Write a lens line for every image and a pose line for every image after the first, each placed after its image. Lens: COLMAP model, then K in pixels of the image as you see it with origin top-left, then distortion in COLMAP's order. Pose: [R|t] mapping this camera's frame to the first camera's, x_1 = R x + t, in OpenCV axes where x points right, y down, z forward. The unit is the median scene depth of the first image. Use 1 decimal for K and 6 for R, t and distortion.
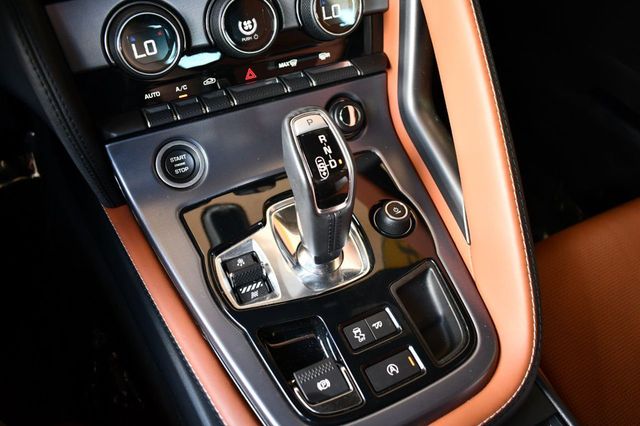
lens RADIAL K [[502.2, 0, 318.6], [0, 502.2, 212.8], [0, 0, 1]] dist [-0.091327, 0.019307]
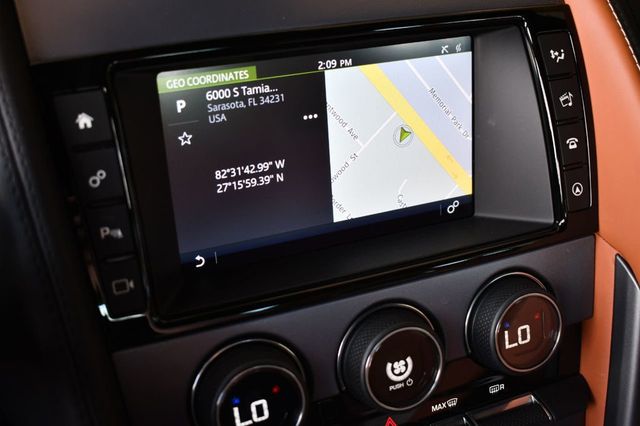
lens RADIAL K [[800.1, 0, 320.3], [0, 800.1, 211.4], [0, 0, 1]] dist [-0.046074, 0.000000]
pose [[0.998573, 0.037781, -0.037741, -0.214907], [-0.045676, 0.970420, -0.237062, -0.321036], [0.027669, 0.238447, 0.970761, -0.086446]]
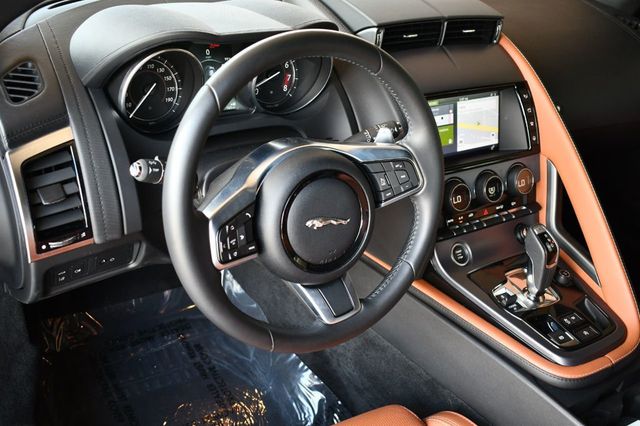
lens RADIAL K [[687.5, 0, 322.3], [0, 687.5, 214.1], [0, 0, 1]] dist [-0.063500, 0.000000]
pose [[0.991581, -0.006750, 0.129309, -1.262922], [0.044514, 0.955544, -0.291470, 0.563583], [-0.121593, 0.294773, 0.947800, -1.716391]]
